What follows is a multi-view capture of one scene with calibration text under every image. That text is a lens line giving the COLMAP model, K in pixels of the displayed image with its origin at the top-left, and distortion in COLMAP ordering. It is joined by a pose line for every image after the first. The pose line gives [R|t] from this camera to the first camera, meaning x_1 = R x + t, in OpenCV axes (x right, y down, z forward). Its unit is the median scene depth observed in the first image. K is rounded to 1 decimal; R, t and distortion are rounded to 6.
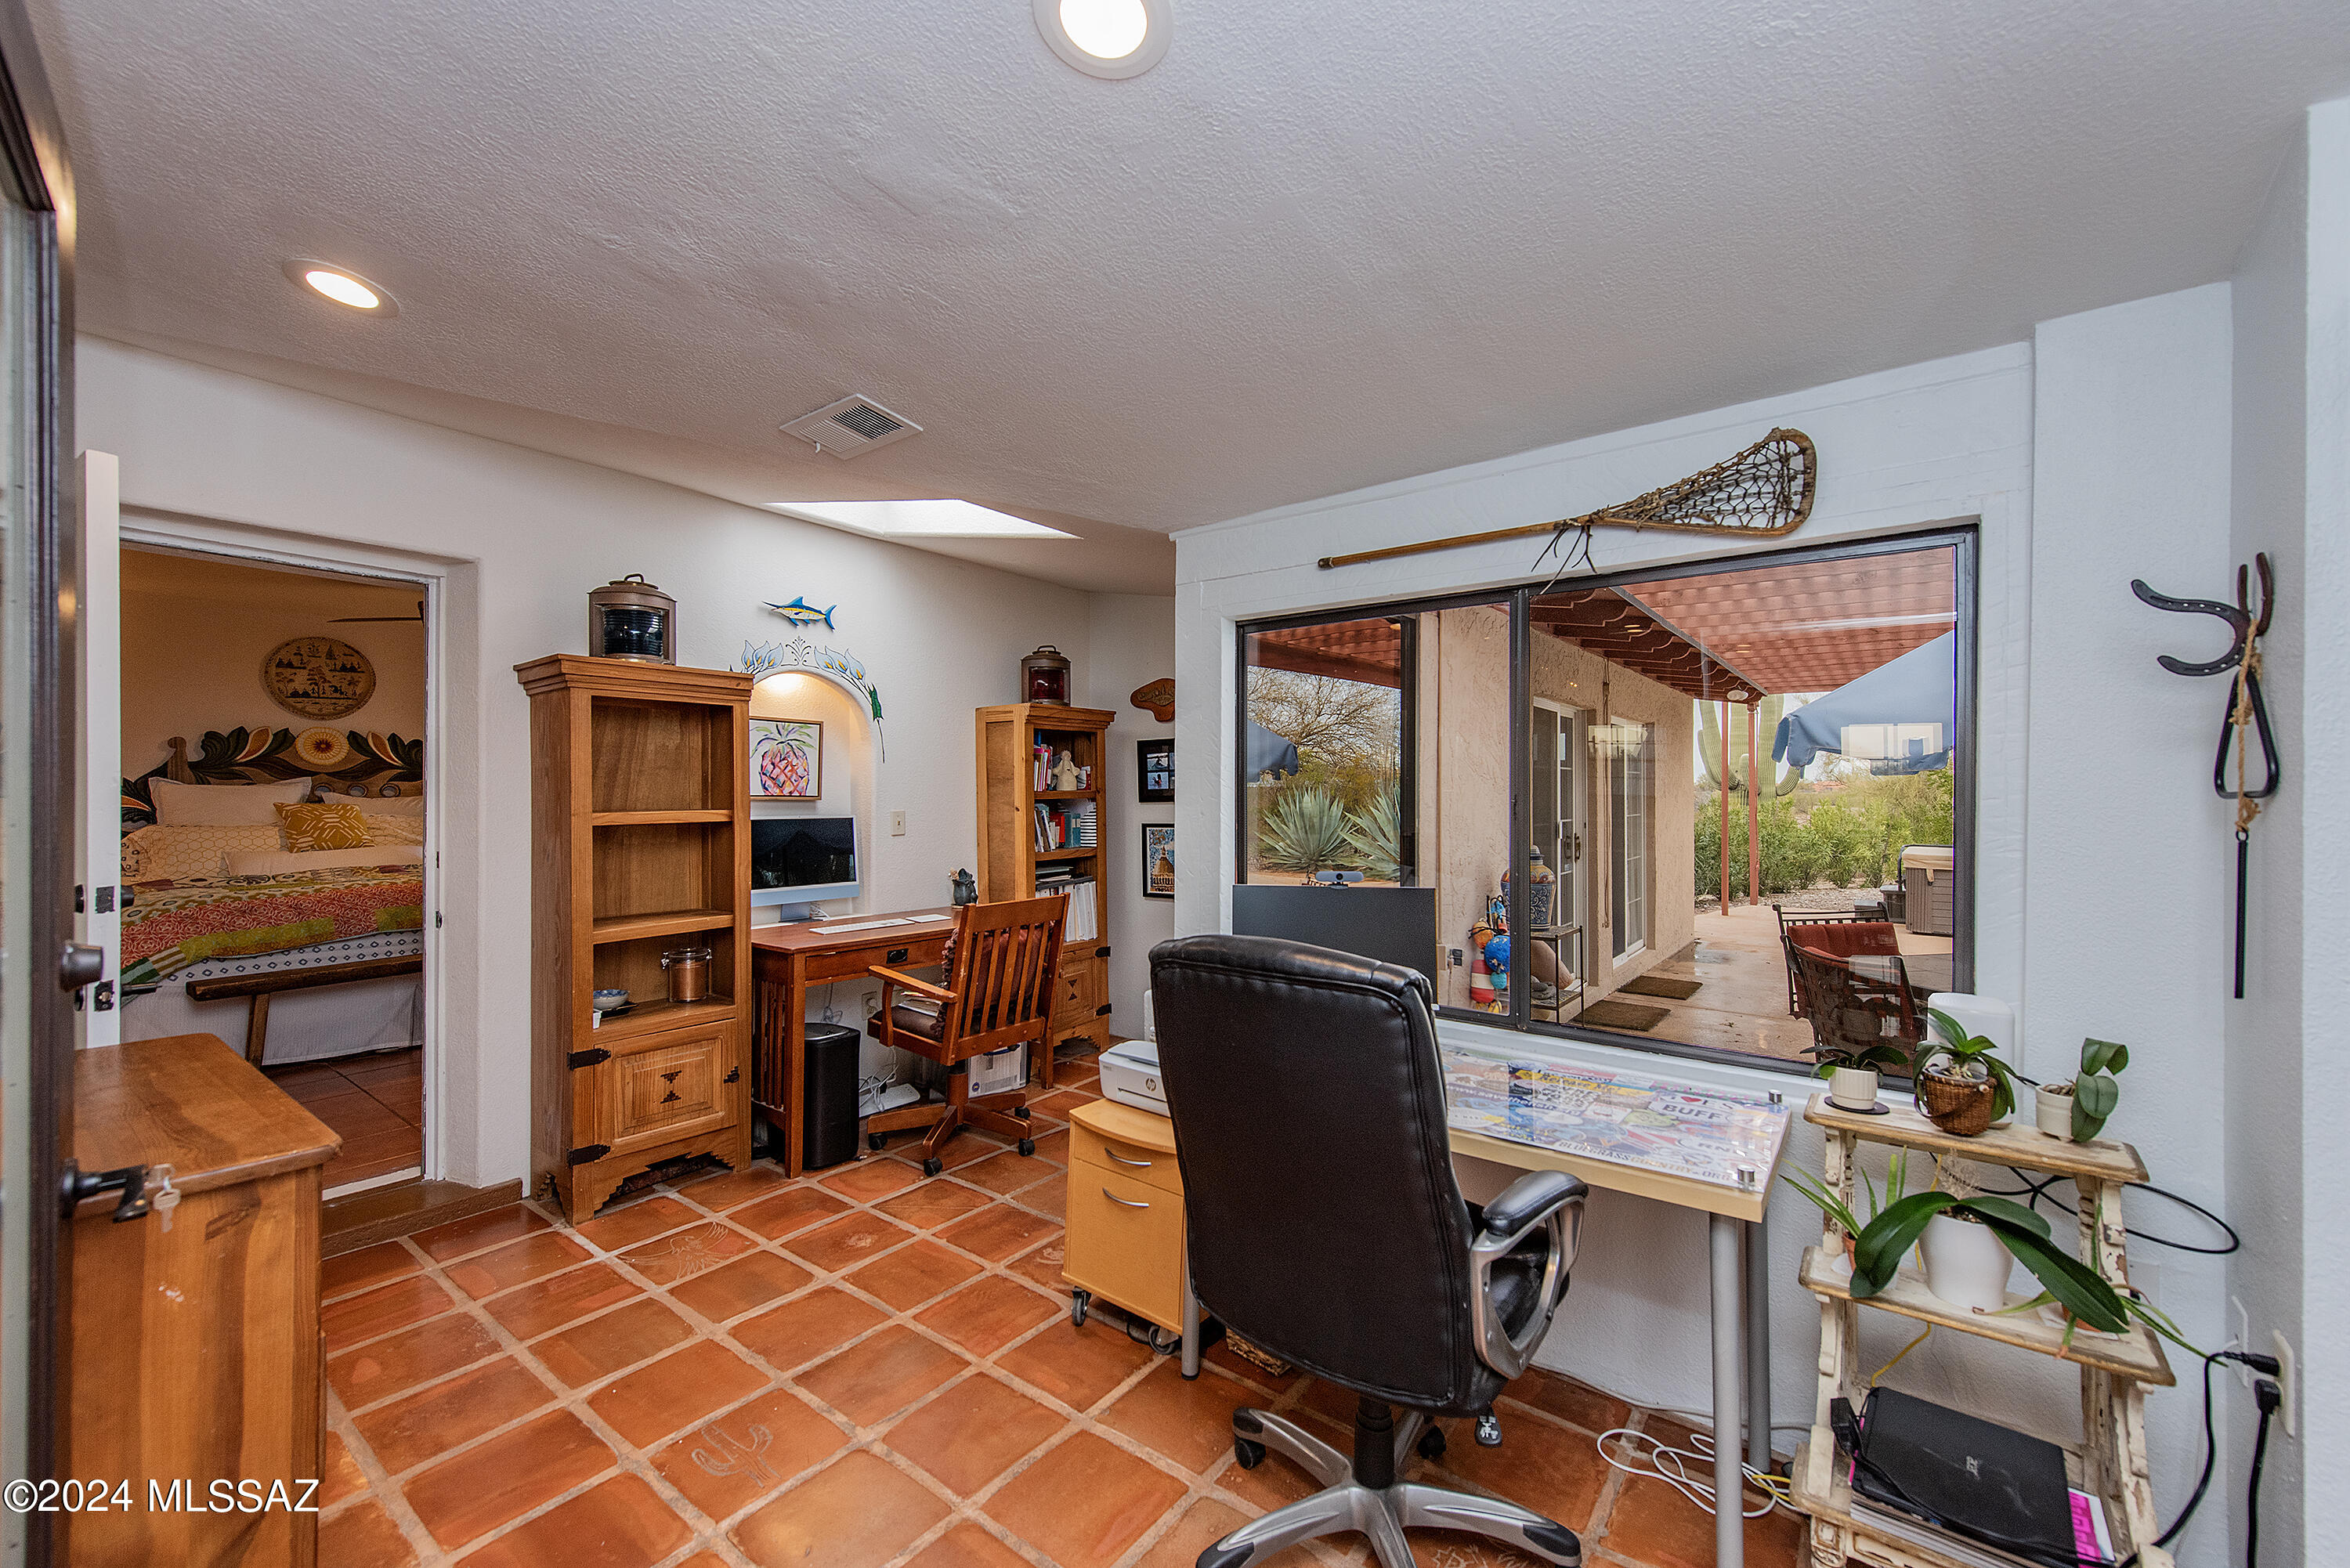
lens RADIAL K [[945.8, 0, 1187.2], [0, 945.8, 791.7], [0, 0, 1]] dist [-0.000146, -0.000001]
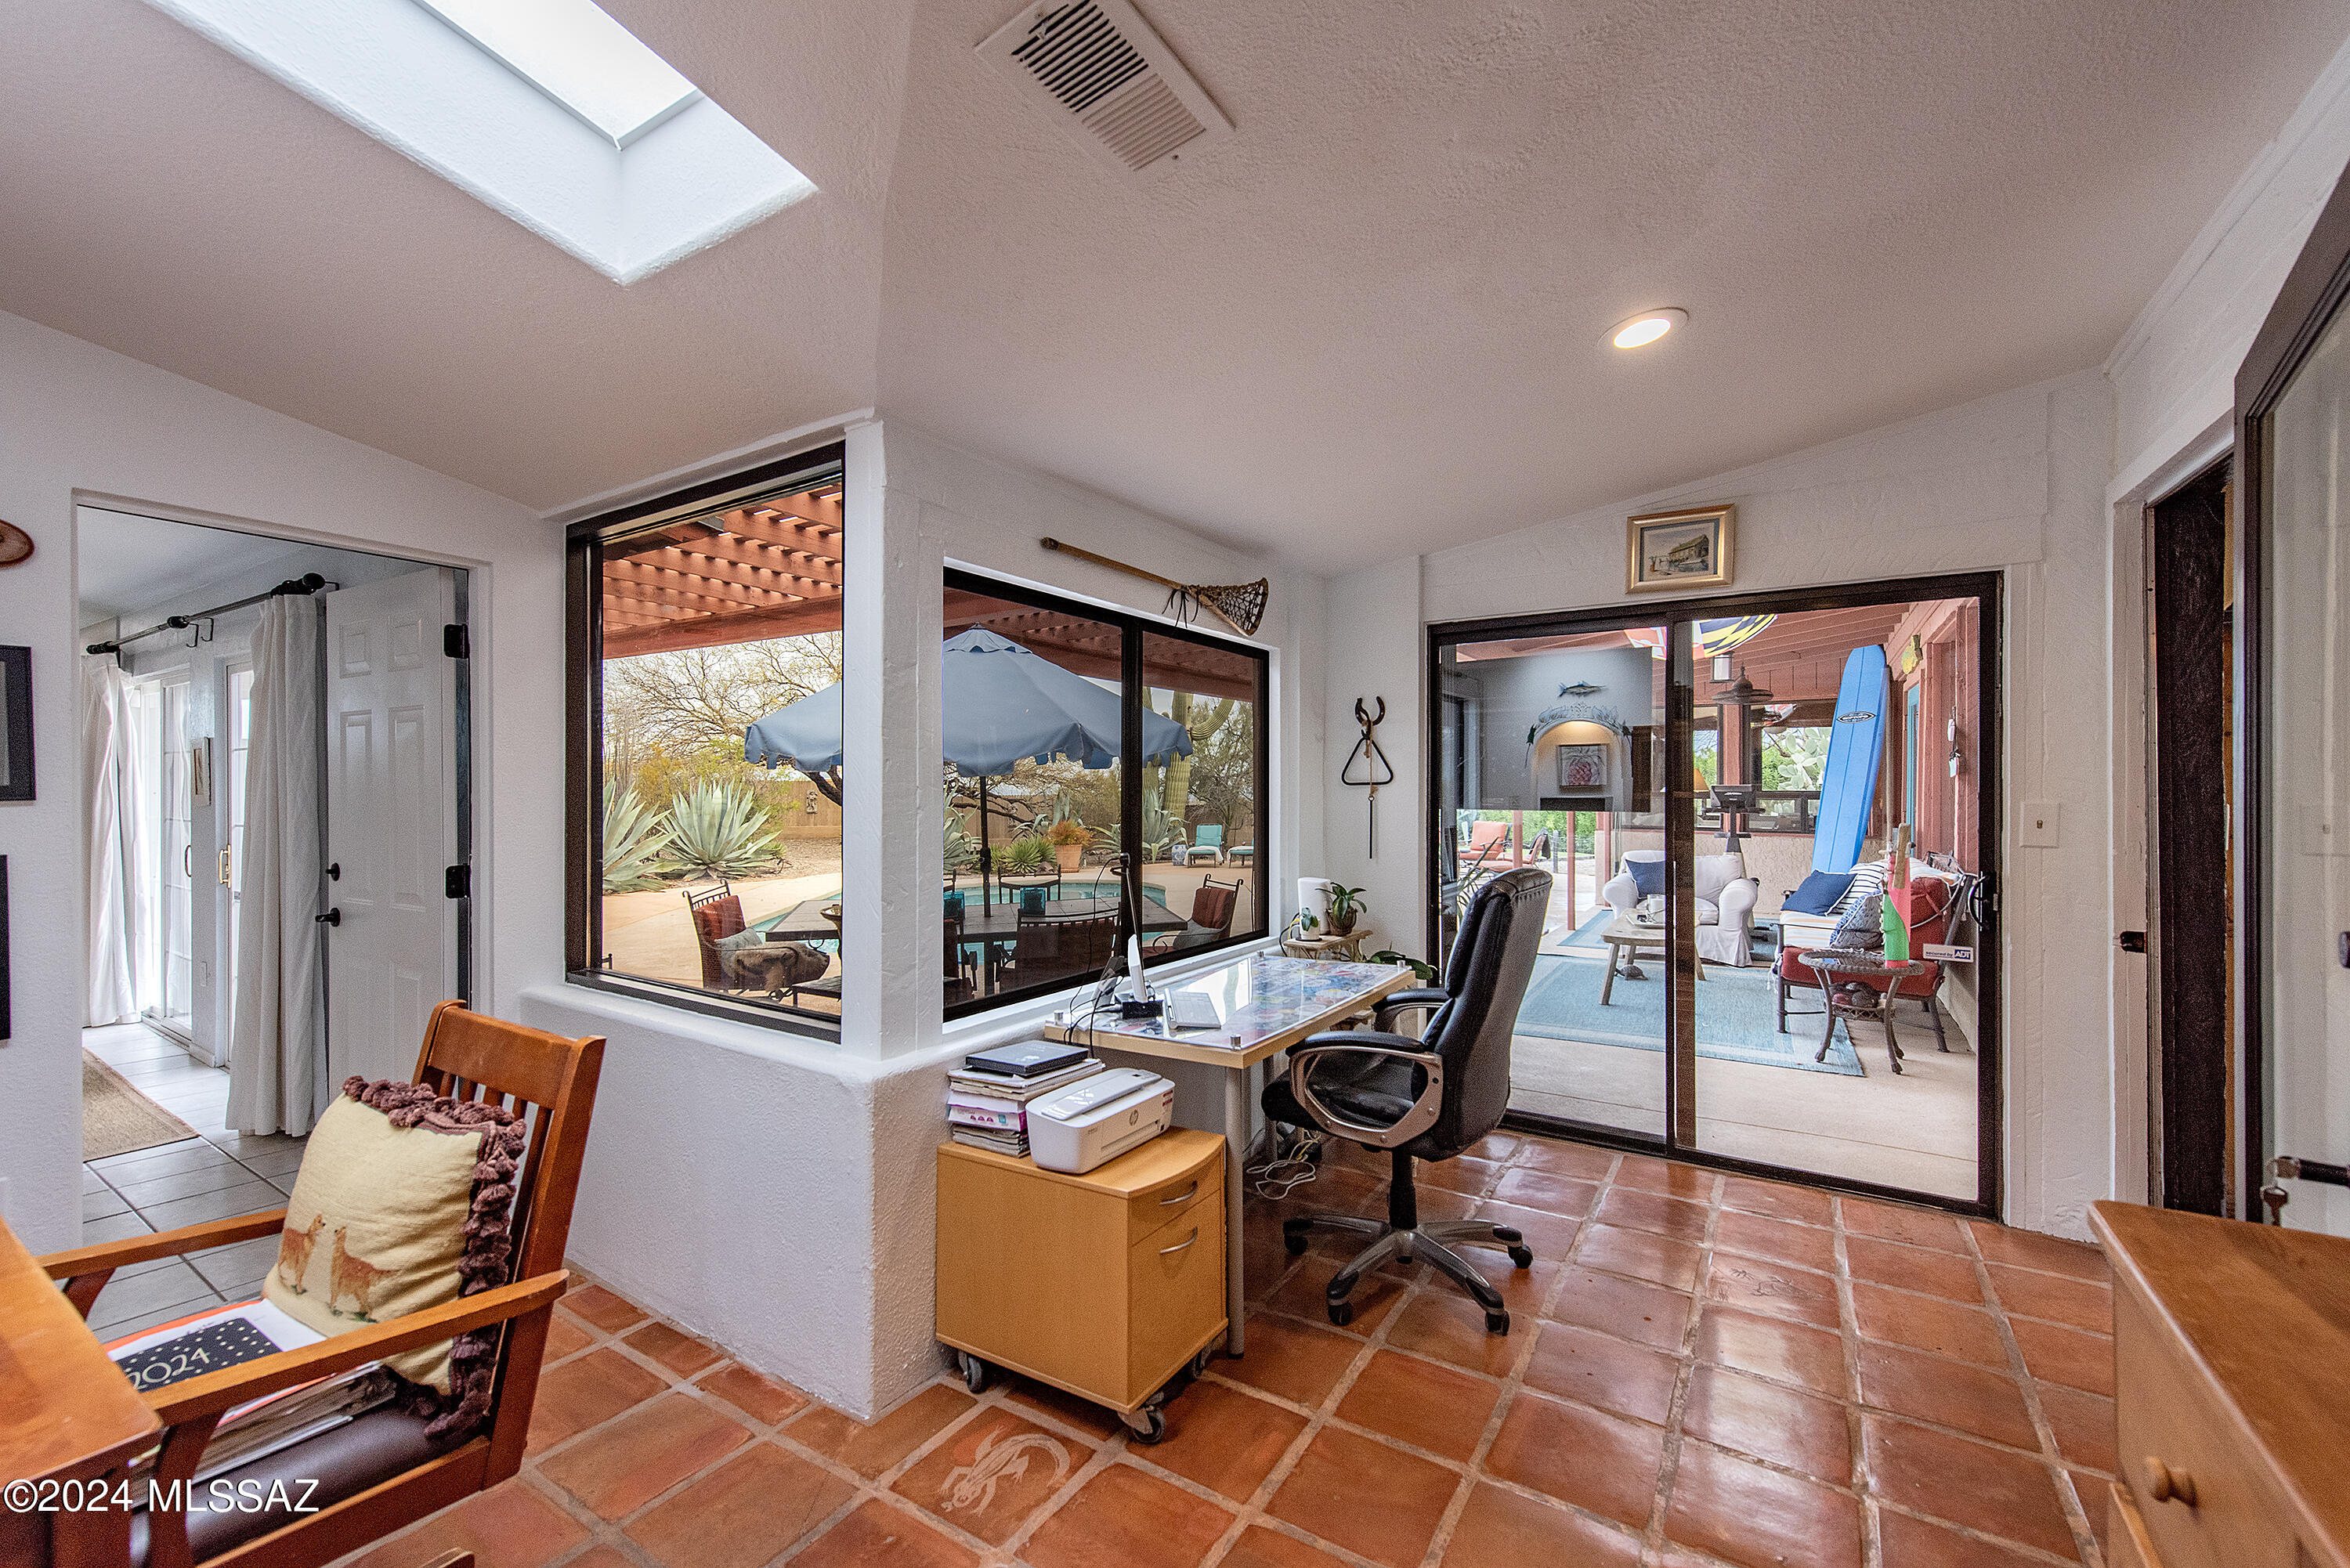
lens RADIAL K [[945.8, 0, 1189.6], [0, 945.8, 786.9], [0, 0, 1]] dist [-0.000146, -0.000001]
pose [[-0.089085, -0.003778, 0.996017, -1.035927], [-0.008616, 0.999958, 0.003022, 0.002600], [-0.995987, -0.008312, -0.089114, 1.177795]]
